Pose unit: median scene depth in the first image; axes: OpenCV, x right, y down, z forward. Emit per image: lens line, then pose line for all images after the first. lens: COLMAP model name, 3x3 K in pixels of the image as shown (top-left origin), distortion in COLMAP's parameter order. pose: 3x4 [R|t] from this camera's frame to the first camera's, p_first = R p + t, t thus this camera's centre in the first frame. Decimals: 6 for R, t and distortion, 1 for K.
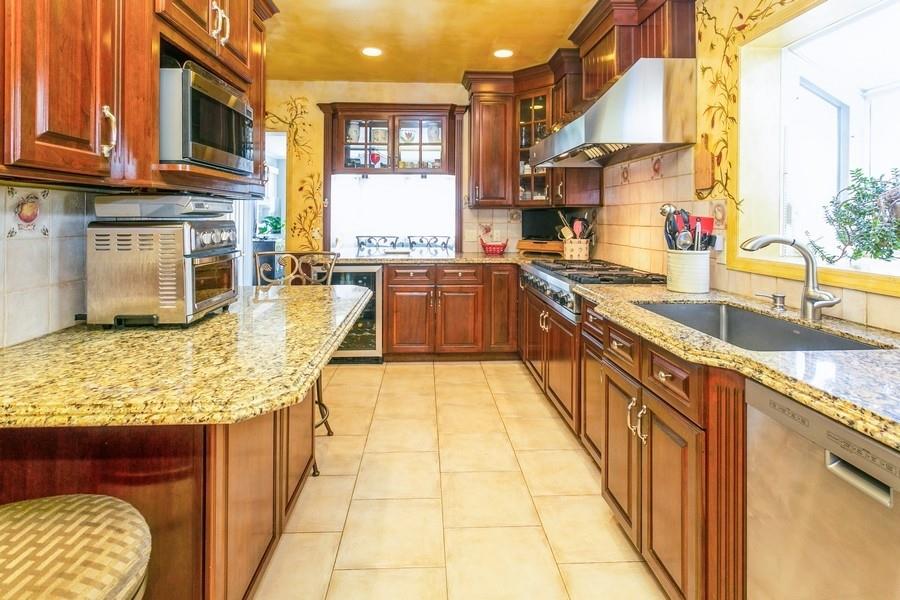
lens RADIAL K [[458.3, 0, 430.7], [0, 458.3, 220.3], [0, 0, 1]] dist [0.000569, 0.000323]
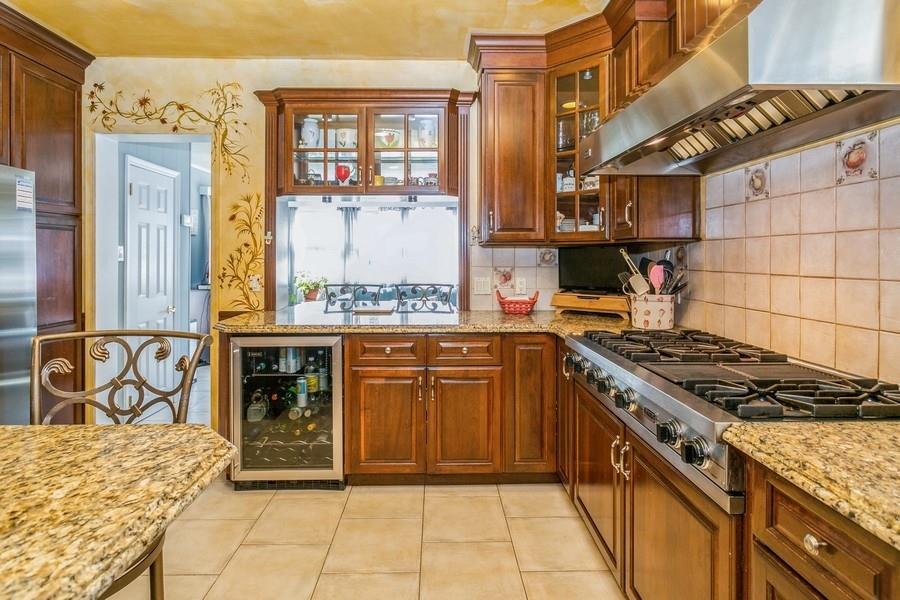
lens RADIAL K [[469.6, 0, 449.7], [0, 469.6, 249.2], [0, 0, 1]] dist [-0.001092, -0.000209]
pose [[0.999887, -0.003484, 0.014597, 0.033634], [0.003799, 0.999759, -0.021609, -0.006289], [-0.014518, 0.021662, 0.999660, 0.347038]]
